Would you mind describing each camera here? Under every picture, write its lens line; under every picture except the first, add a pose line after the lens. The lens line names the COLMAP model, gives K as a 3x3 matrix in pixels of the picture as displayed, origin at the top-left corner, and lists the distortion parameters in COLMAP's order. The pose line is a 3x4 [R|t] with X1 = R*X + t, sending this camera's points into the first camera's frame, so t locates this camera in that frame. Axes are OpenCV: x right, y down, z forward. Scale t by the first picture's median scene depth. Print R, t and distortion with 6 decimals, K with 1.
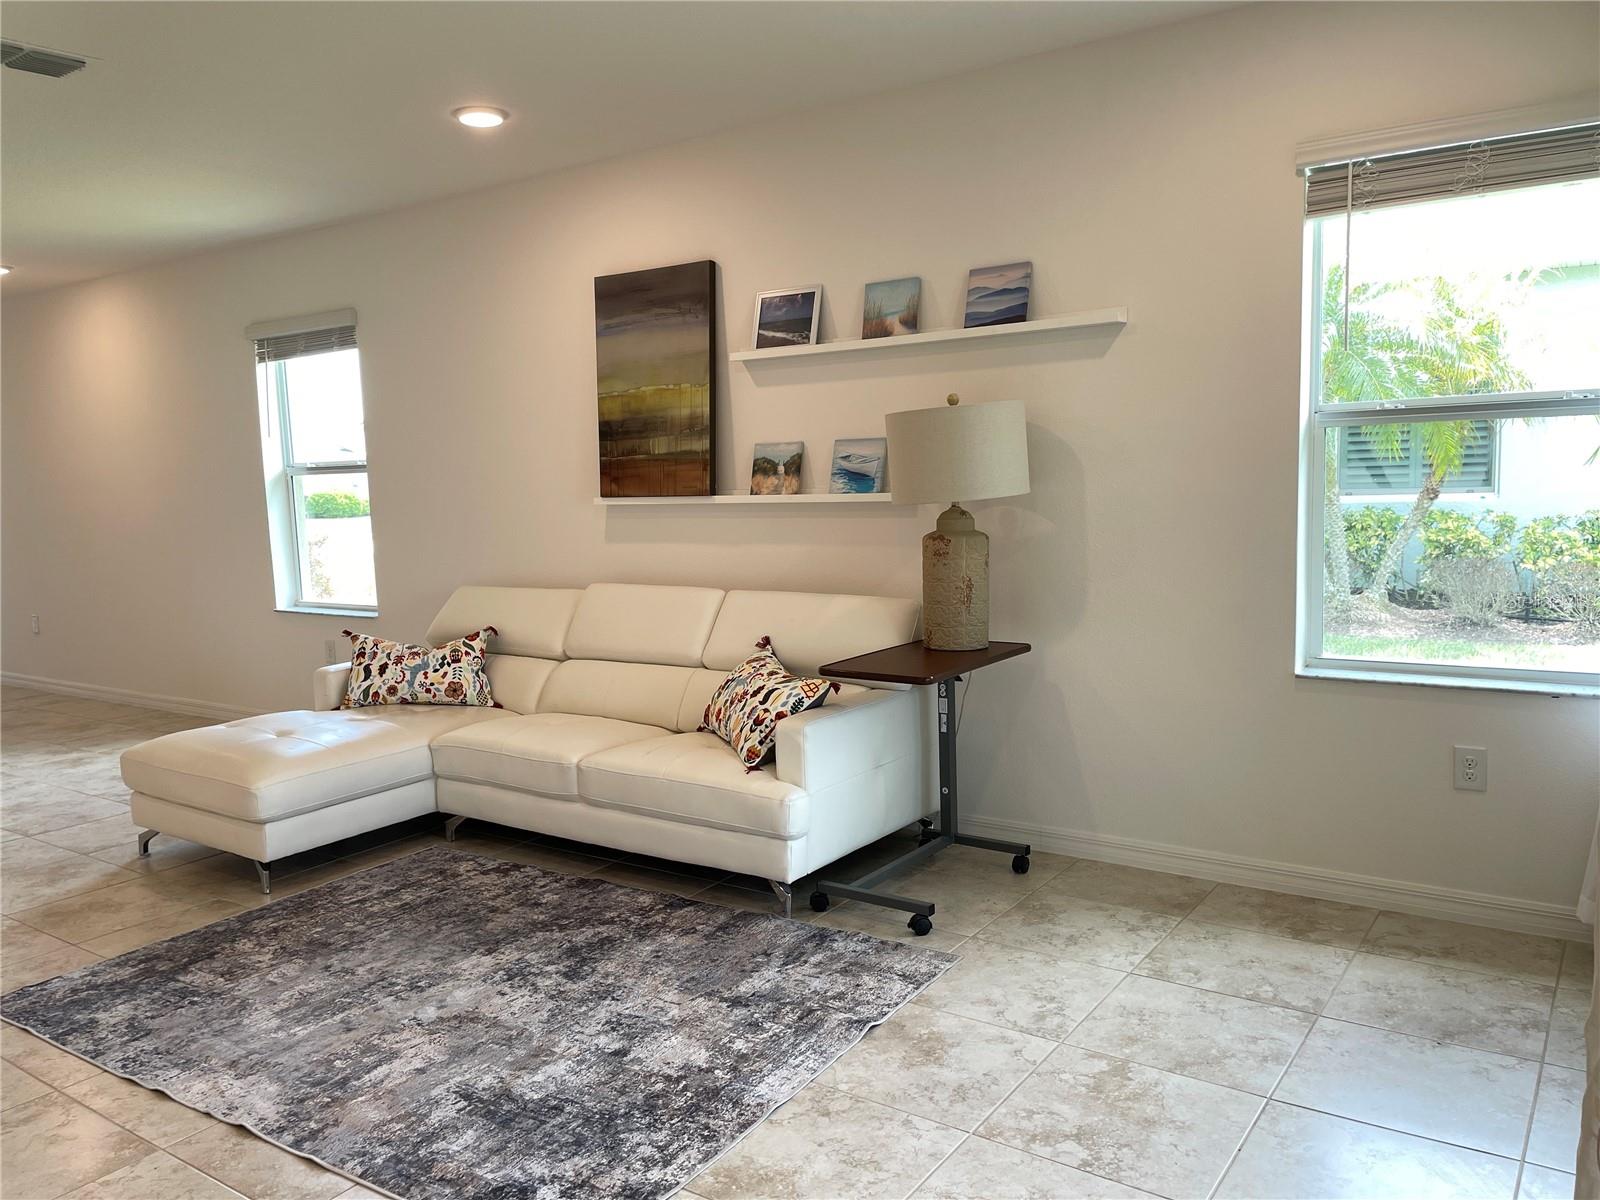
lens RADIAL K [[1183.3, 0, 783.8], [0, 1183.3, 607.9], [0, 0, 1]] dist [0.095990, -0.115067]
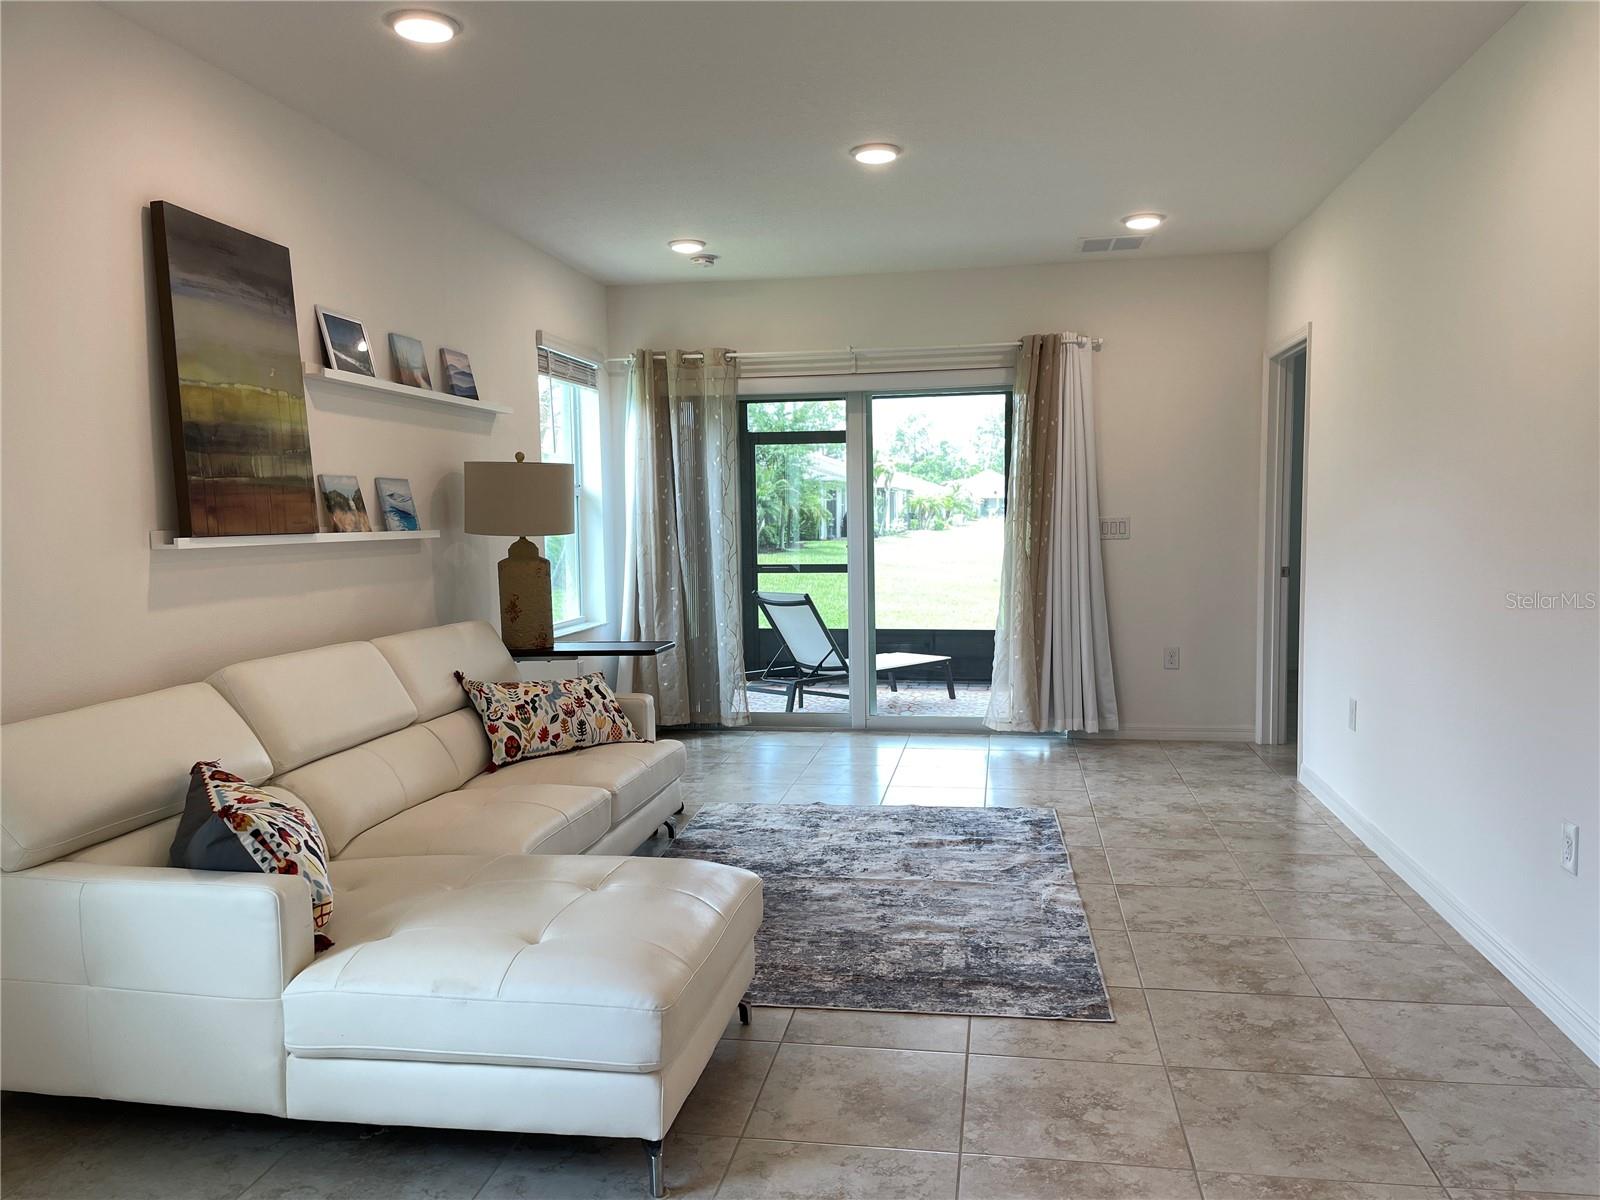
lens RADIAL K [[1183.3, 0, 783.8], [0, 1183.3, 607.9], [0, 0, 1]] dist [0.095990, -0.115067]
pose [[-0.408956, -0.035655, 0.911857, -1.115891], [0.131717, 0.986466, 0.097646, -0.096259], [-0.902998, 0.160040, -0.398725, 1.226680]]
